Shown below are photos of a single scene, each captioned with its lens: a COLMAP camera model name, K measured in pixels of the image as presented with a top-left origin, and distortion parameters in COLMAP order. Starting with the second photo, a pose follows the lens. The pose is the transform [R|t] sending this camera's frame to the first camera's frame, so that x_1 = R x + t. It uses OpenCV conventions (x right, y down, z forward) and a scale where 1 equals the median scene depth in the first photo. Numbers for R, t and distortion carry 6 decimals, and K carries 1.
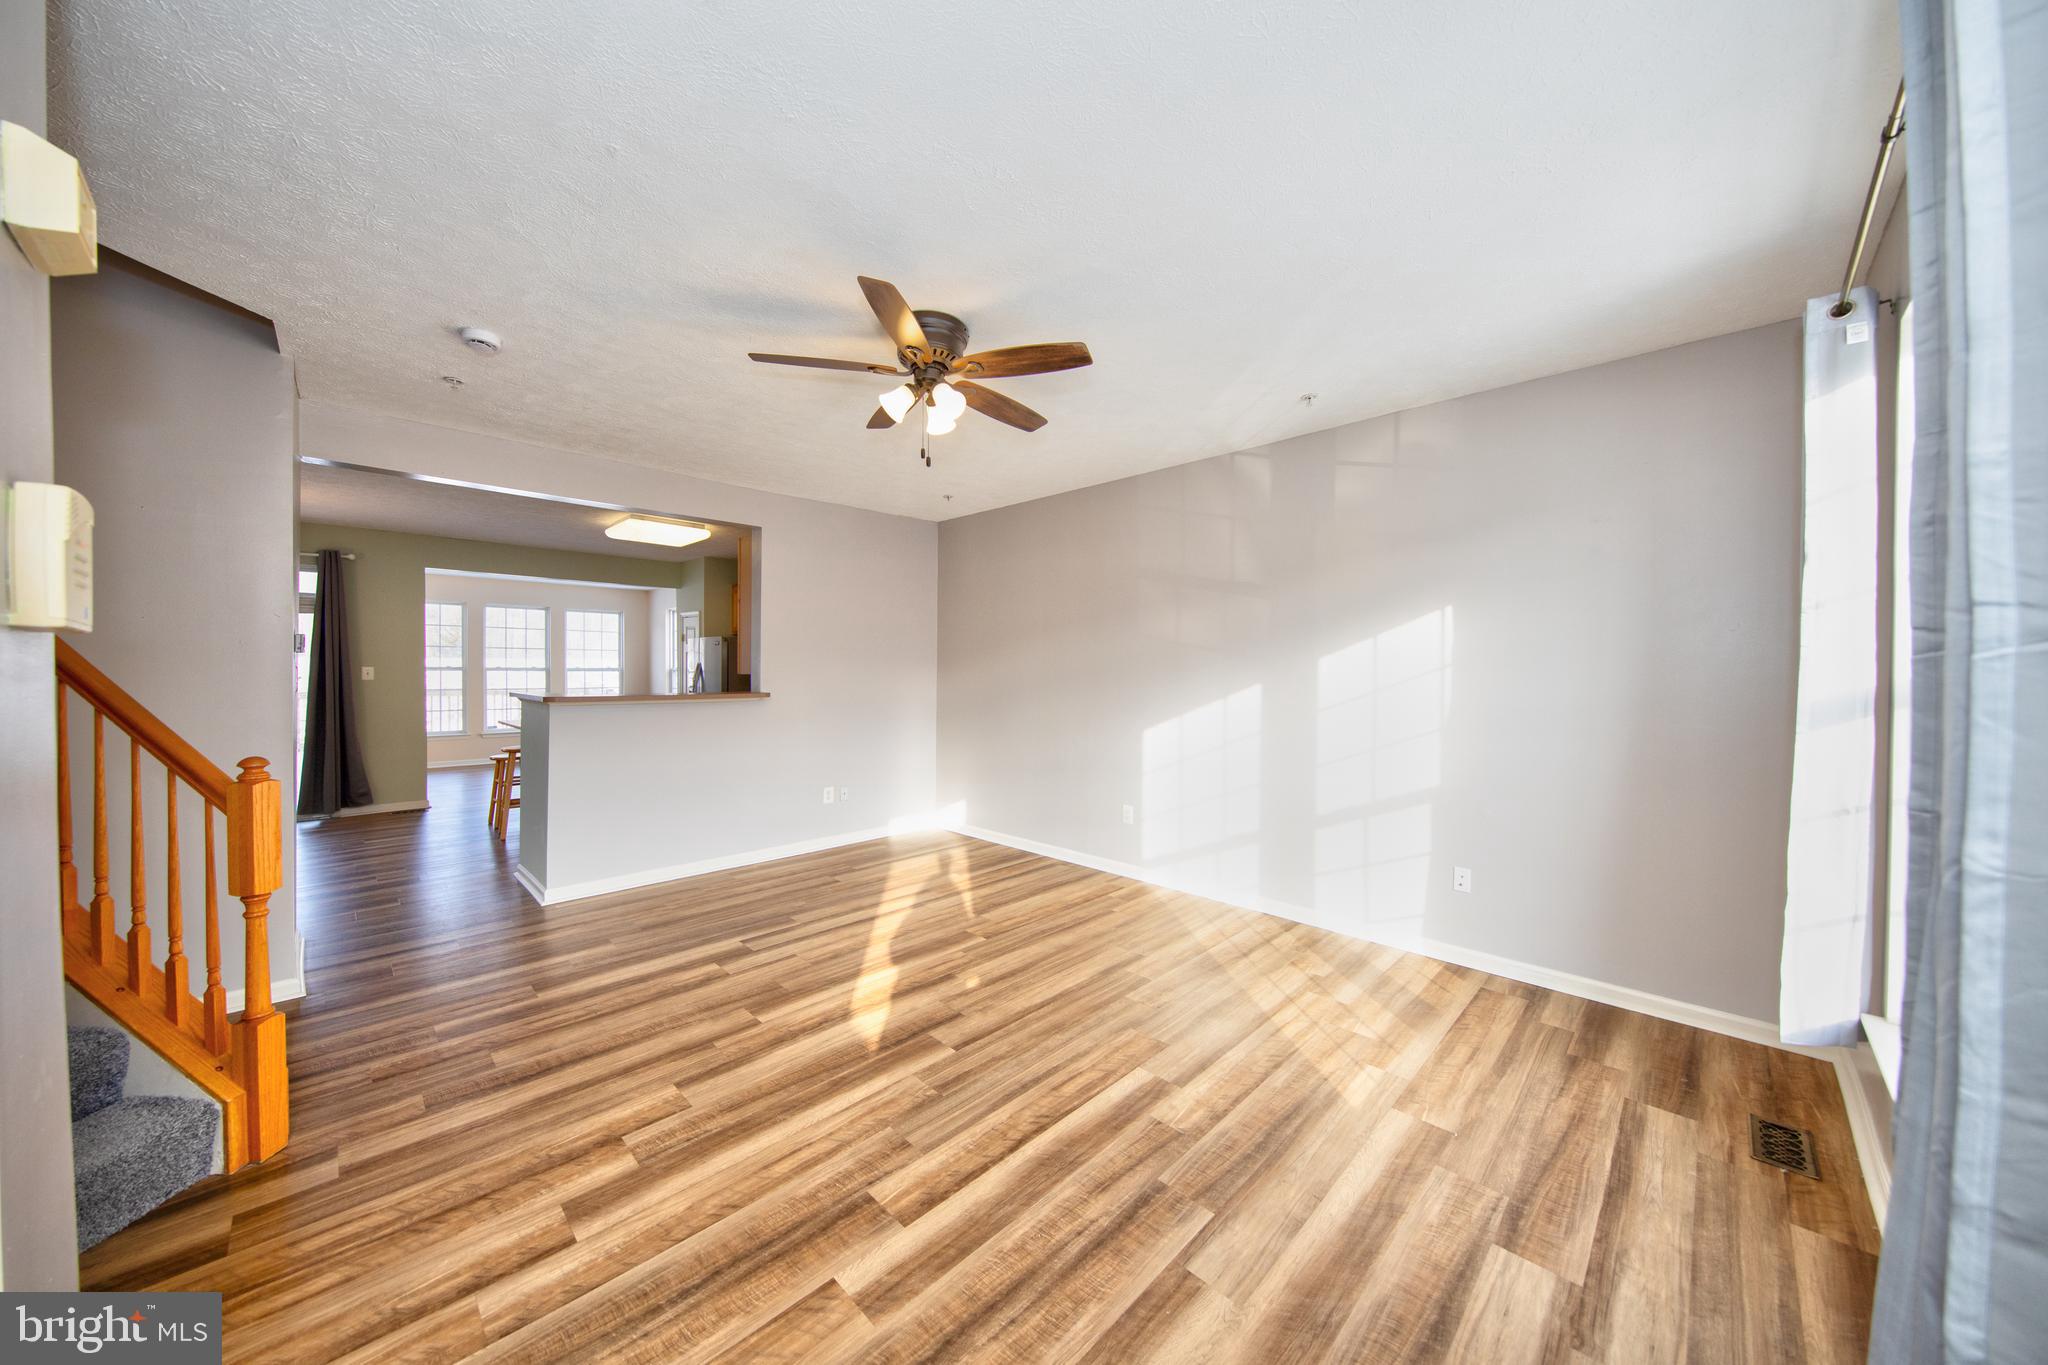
lens RADIAL K [[702.5, 0, 1022.2], [0, 702.5, 677.8], [0, 0, 1]] dist [-0.000362, -0.000027]
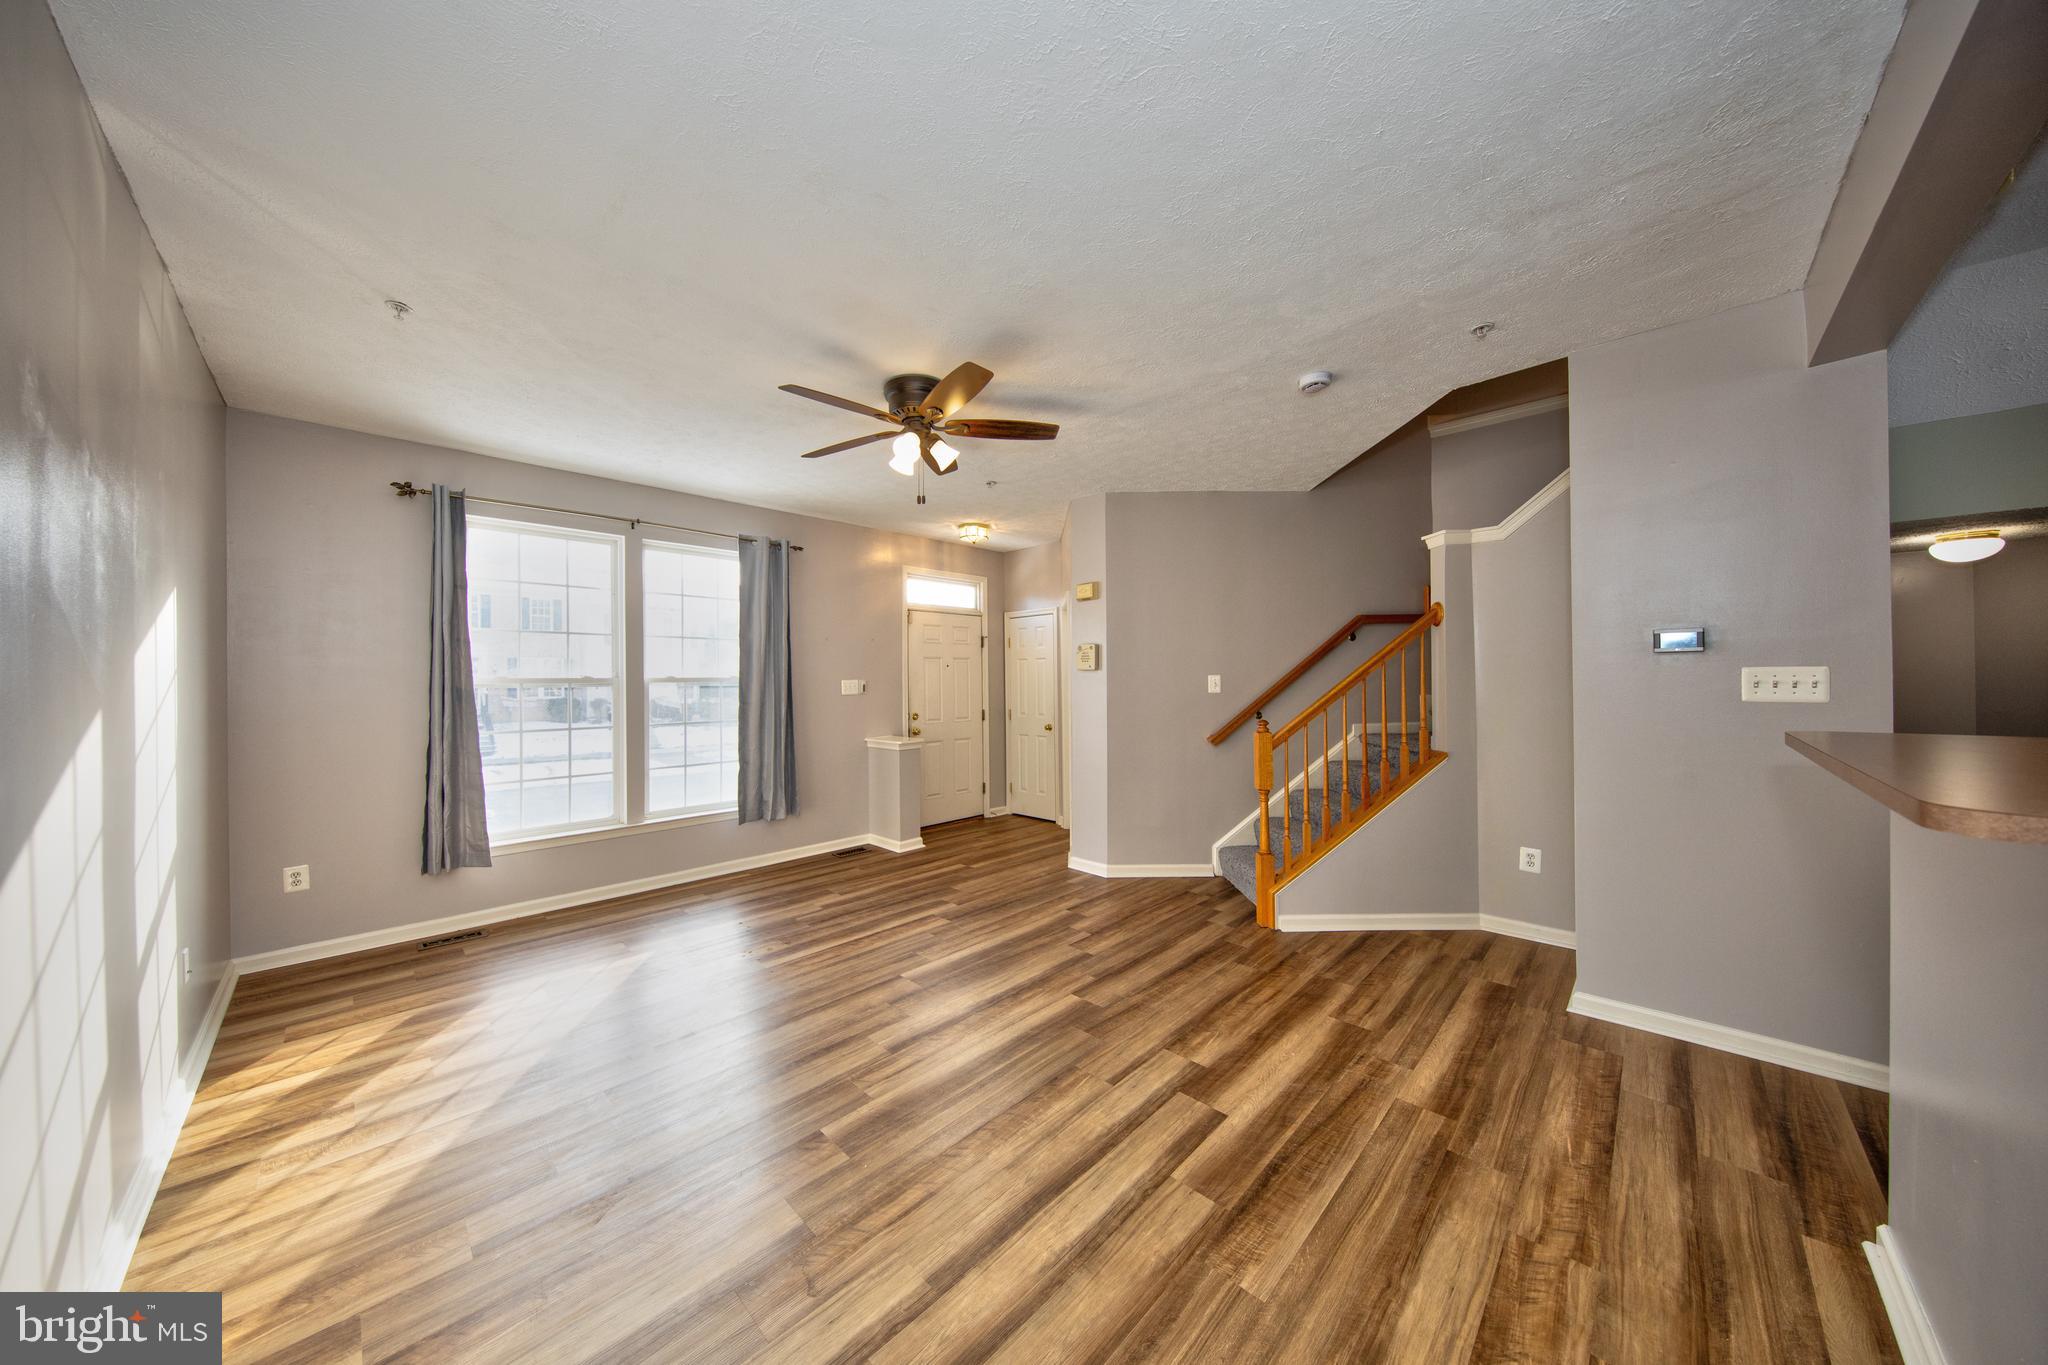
lens RADIAL K [[657.4, 0, 1016.9], [0, 657.4, 681.6], [0, 0, 1]] dist [-0.000074, -0.000018]
pose [[-0.999982, 0.002602, -0.005481, -0.299980], [0.002520, 0.999885, 0.014929, -0.018633], [0.005519, 0.014915, -0.999874, 2.171572]]
